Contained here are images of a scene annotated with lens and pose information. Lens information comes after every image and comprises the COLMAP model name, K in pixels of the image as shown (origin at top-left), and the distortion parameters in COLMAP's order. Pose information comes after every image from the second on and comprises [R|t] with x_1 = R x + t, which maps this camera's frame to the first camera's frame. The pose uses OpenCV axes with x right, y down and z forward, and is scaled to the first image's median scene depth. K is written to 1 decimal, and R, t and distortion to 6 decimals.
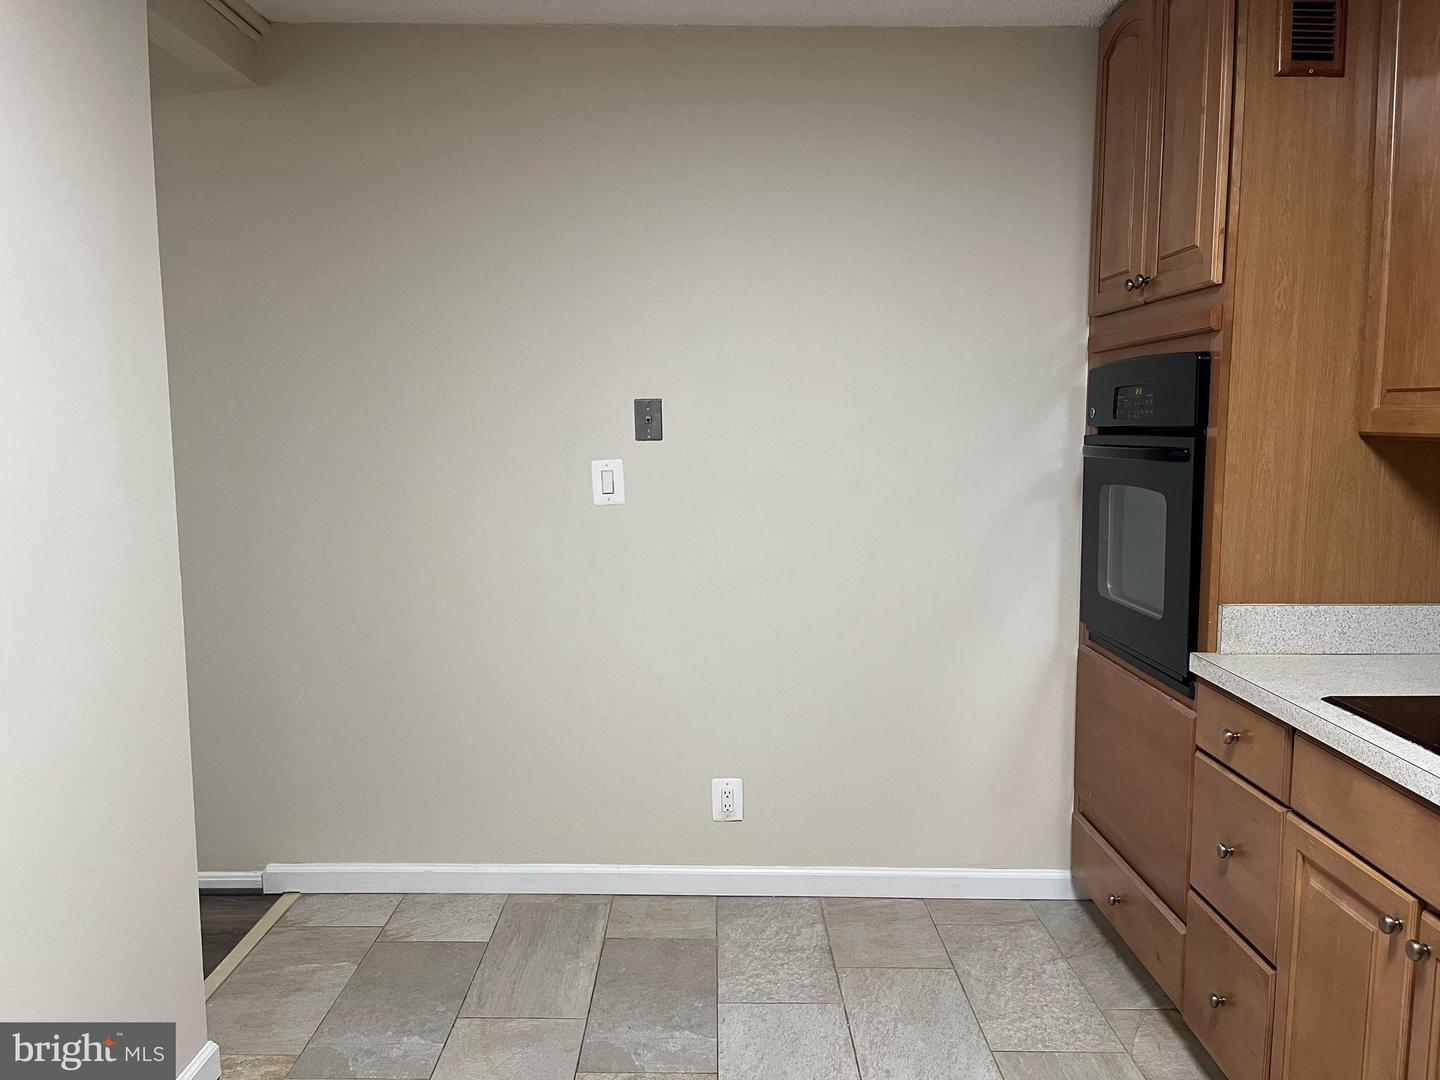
lens RADIAL K [[1091.7, 0, 710.8], [0, 1091.7, 545.8], [0, 0, 1]] dist [0.068368, -0.085950]
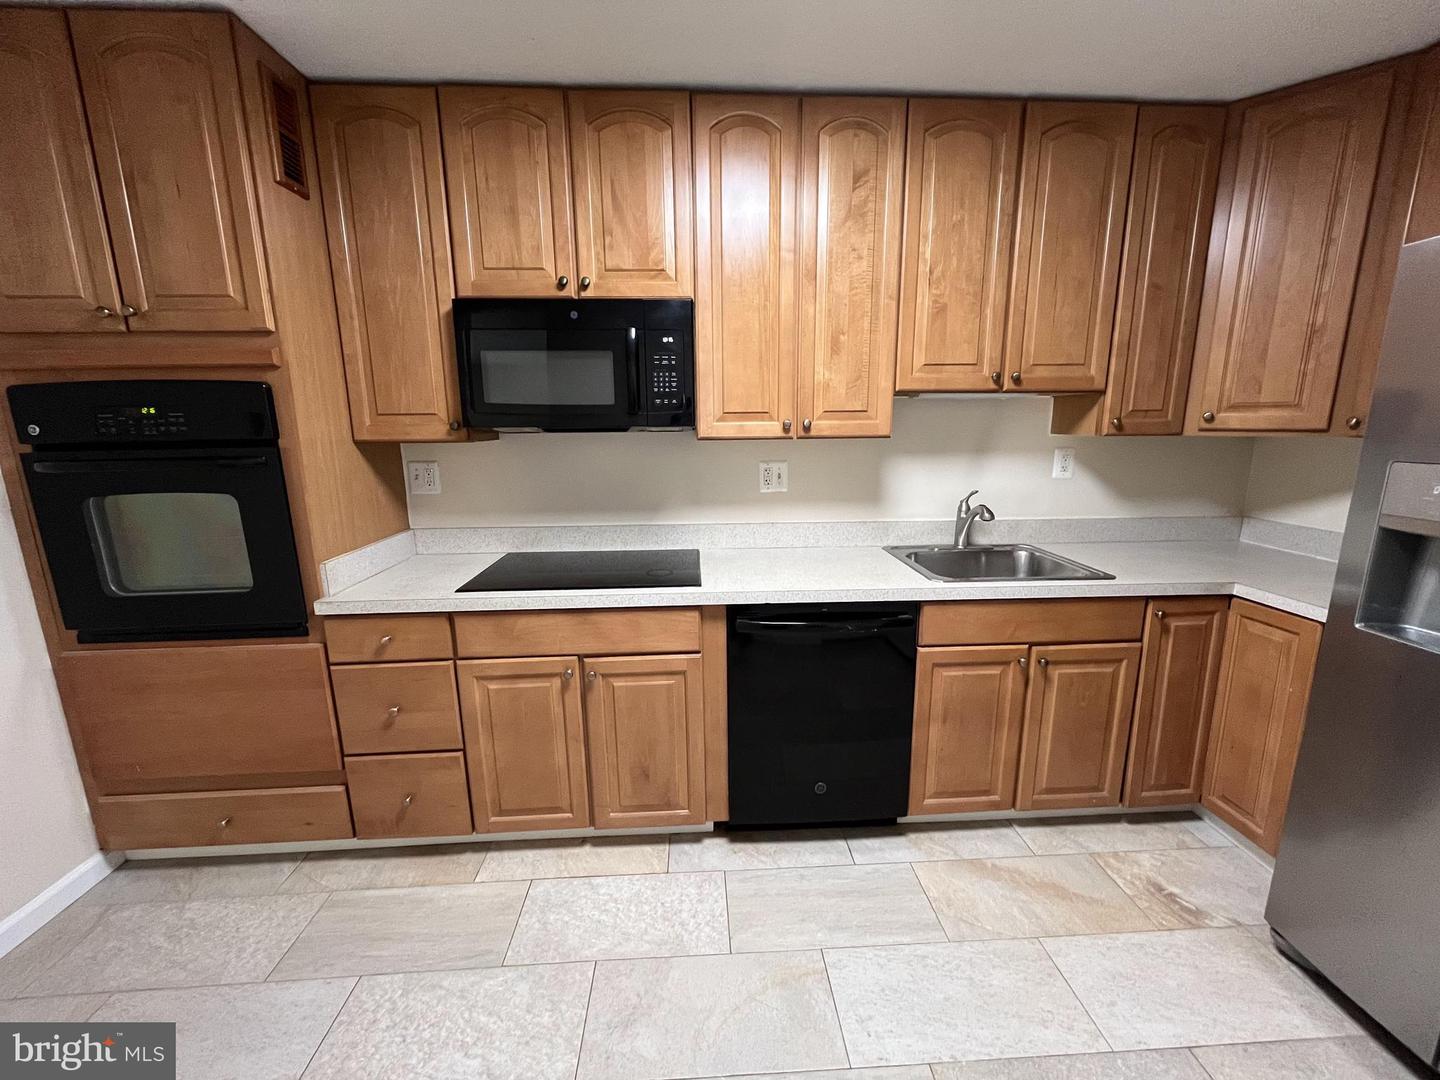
lens RADIAL K [[584.5, 0, 723.7], [0, 584.5, 538.2], [0, 0, 1]] dist [-0.002615, -0.000138]
pose [[-0.063195, -0.191188, 0.979517, -0.304700], [0.127918, 0.971831, 0.197941, -0.061072], [-0.989769, 0.137807, -0.036958, 0.502544]]
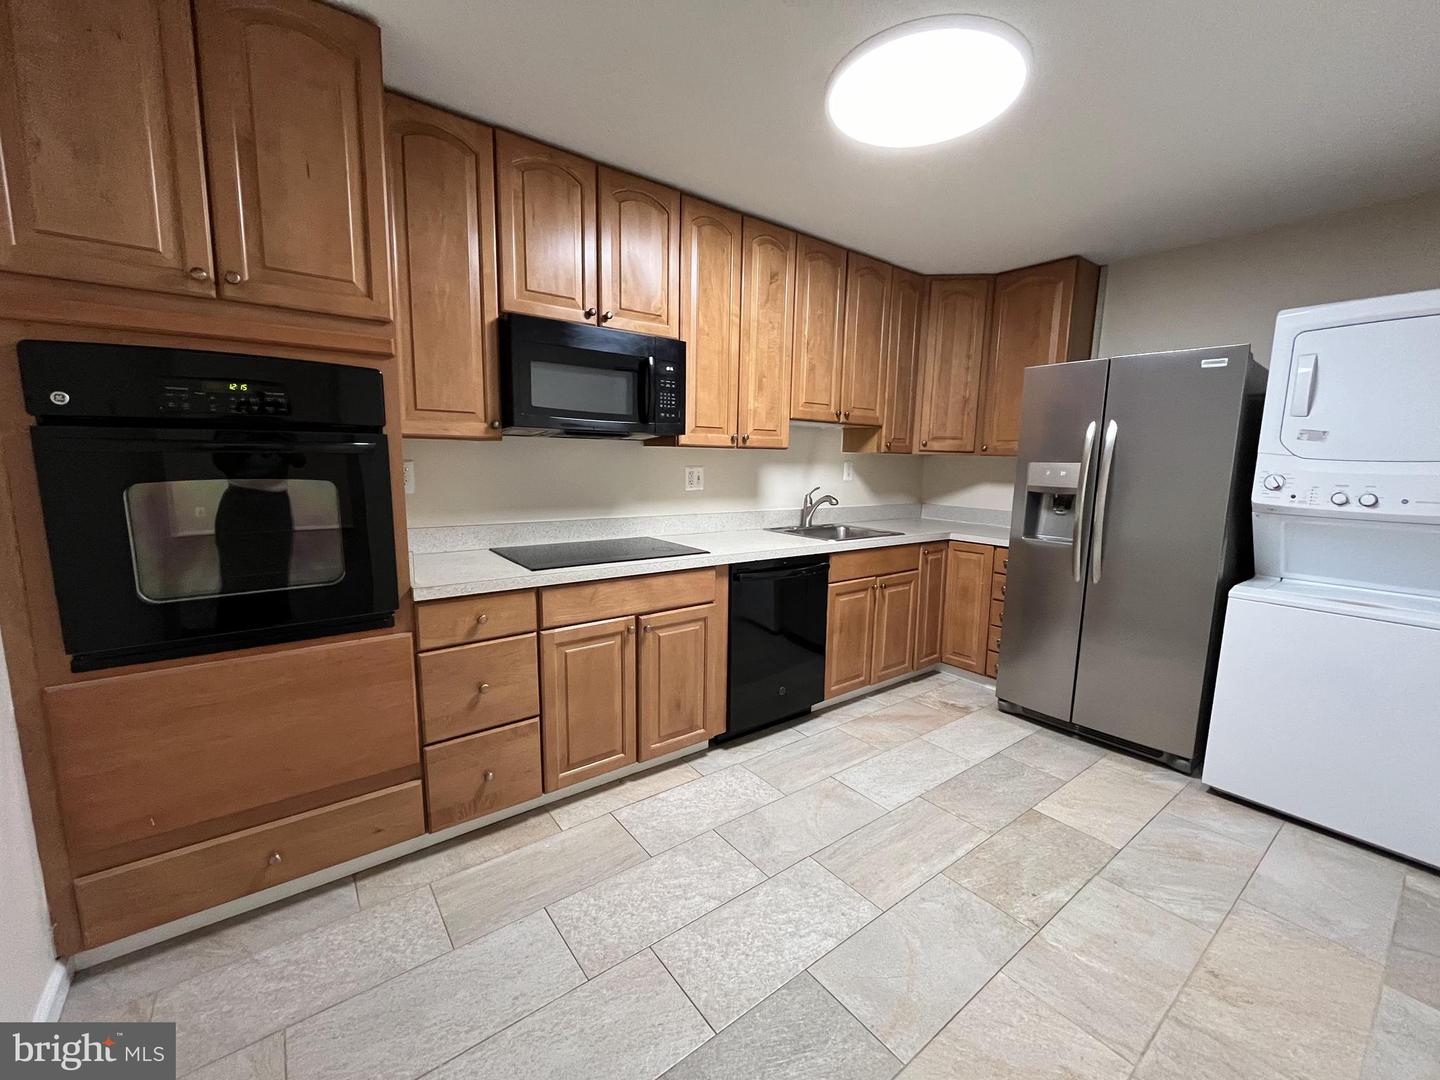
lens RADIAL K [[584.5, 0, 724.6], [0, 584.5, 539.0], [0, 0, 1]] dist [-0.002615, -0.000138]
pose [[-0.612179, -0.120389, 0.781500, -0.384456], [0.075691, 0.974881, 0.209471, -0.090655], [-0.787088, 0.187387, -0.587690, 1.112454]]
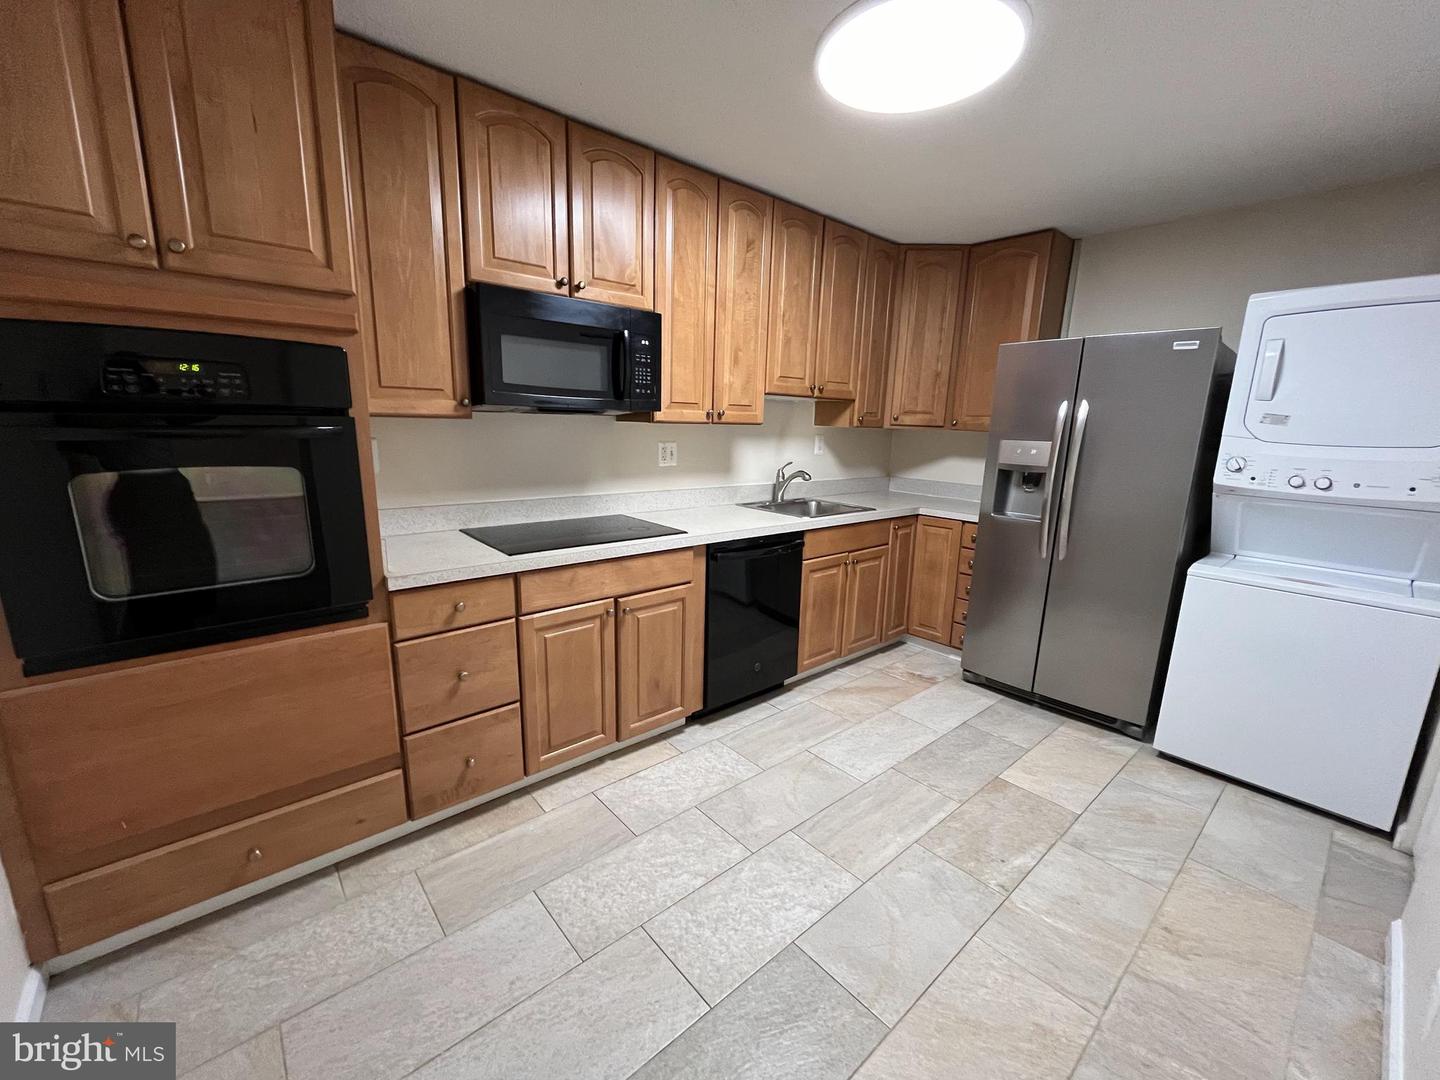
lens RADIAL K [[584.5, 0, 715.0], [0, 584.5, 542.4], [0, 0, 1]] dist [-0.002615, -0.000138]
pose [[-0.654180, -0.170145, 0.736953, -0.351229], [0.064985, 0.958121, 0.278893, -0.119016], [-0.753542, 0.230338, -0.615727, 1.127607]]
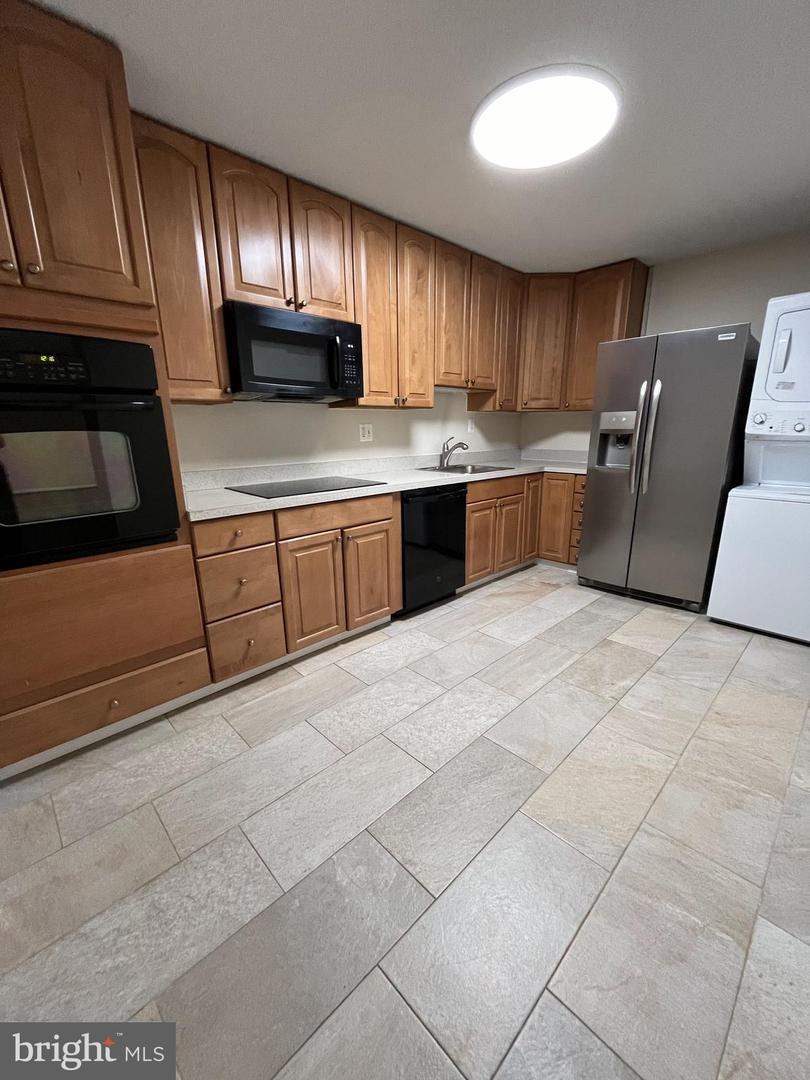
lens RADIAL K [[438.4, 0, 406.1], [0, 438.4, 544.4], [0, 0, 1]] dist [-0.002615, -0.000138]
pose [[-0.696944, -0.178018, 0.694679, -0.376022], [0.097171, 0.936322, 0.337429, -0.072475], [-0.710511, 0.302672, -0.635266, 1.234608]]
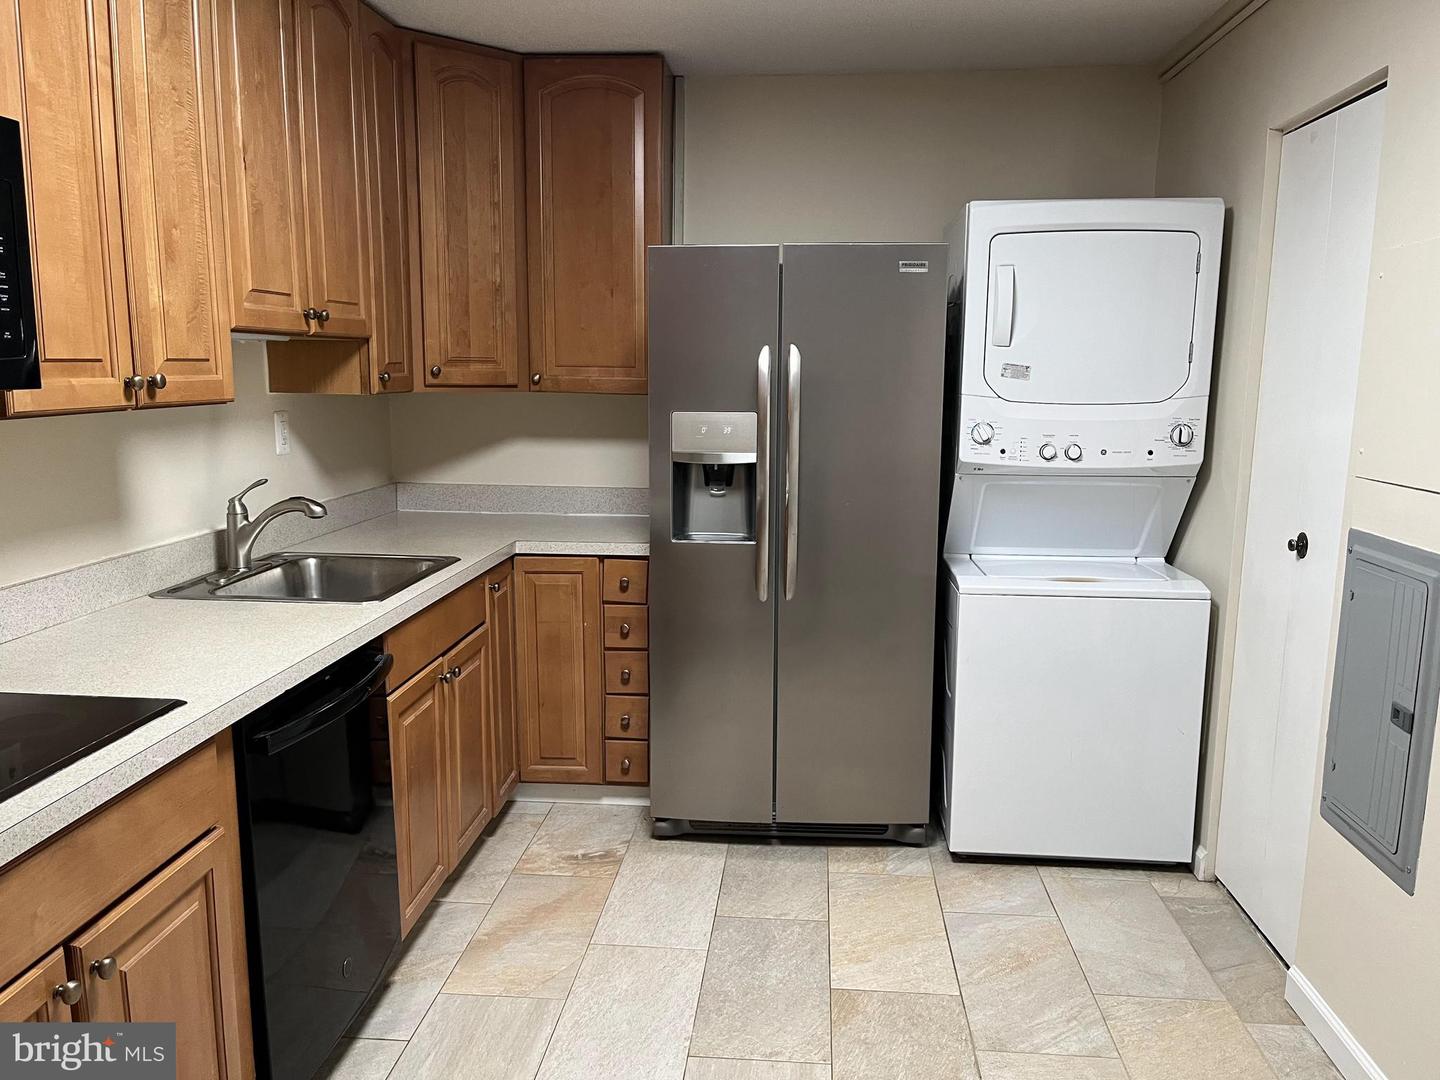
lens RADIAL K [[1091.7, 0, 718.3], [0, 1091.7, 545.5], [0, 0, 1]] dist [0.068368, -0.085950]
pose [[-0.996615, -0.018468, 0.080106, 0.034716], [0.004700, 0.960047, 0.279799, -0.159569], [-0.082073, 0.279229, -0.956711, 1.180663]]
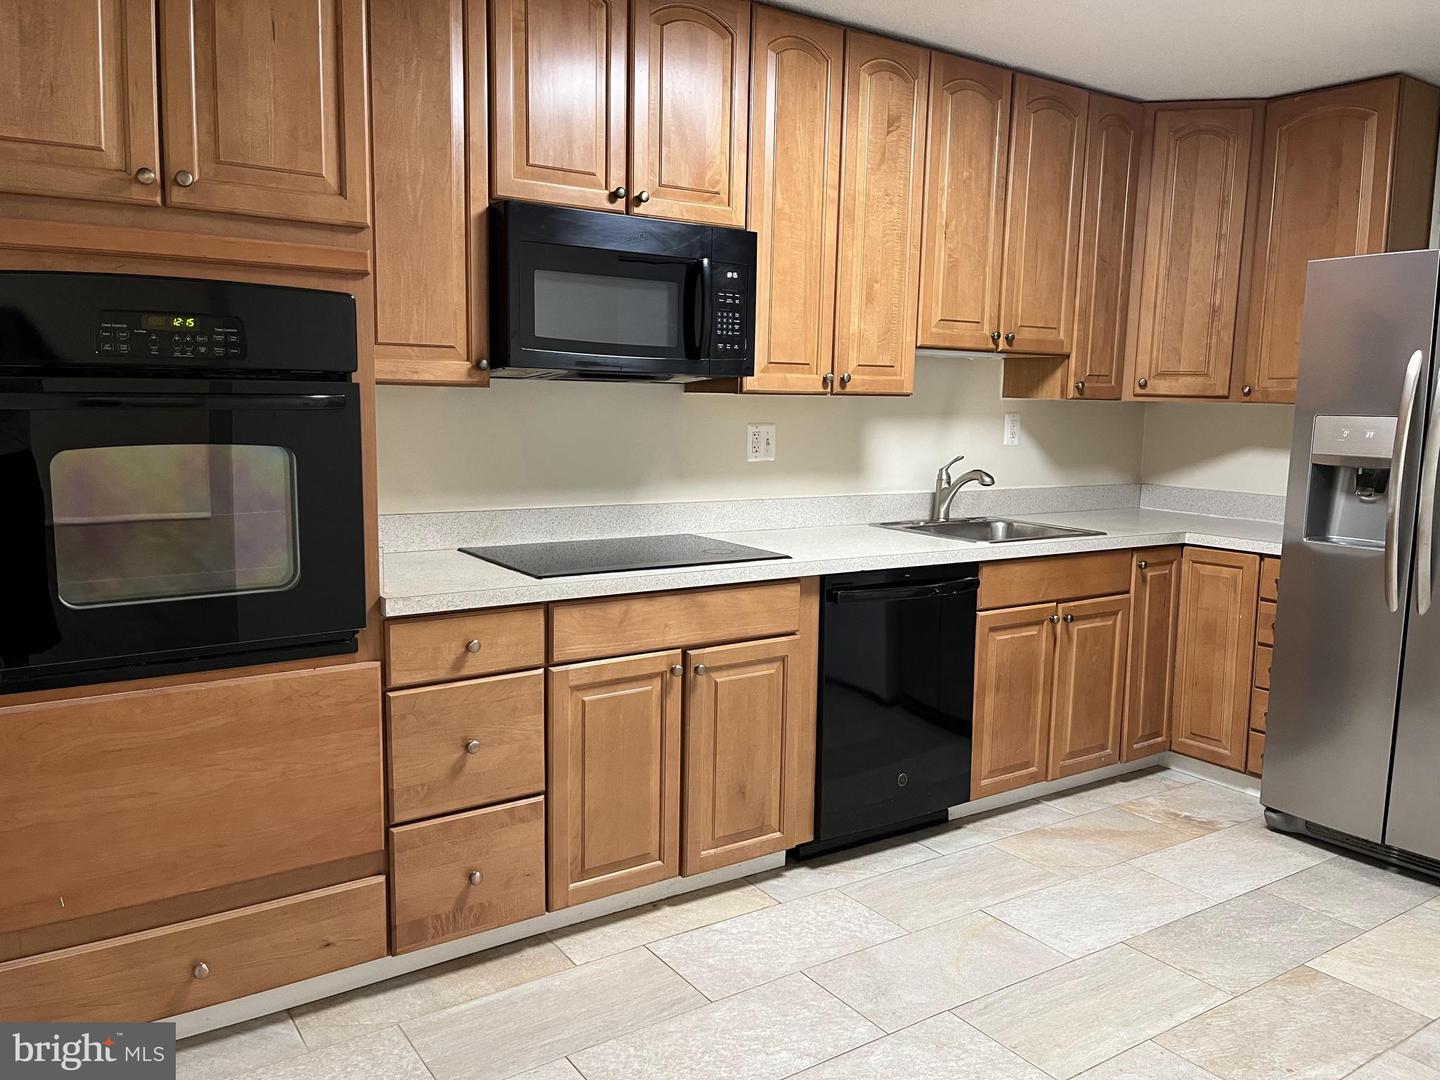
lens RADIAL K [[1091.7, 0, 711.6], [0, 1091.7, 537.6], [0, 0, 1]] dist [0.068368, -0.085950]
pose [[-0.561666, -0.115113, 0.819317, -0.541844], [0.080891, 0.977889, 0.192845, -0.125244], [-0.823400, 0.174590, -0.539936, 1.283706]]
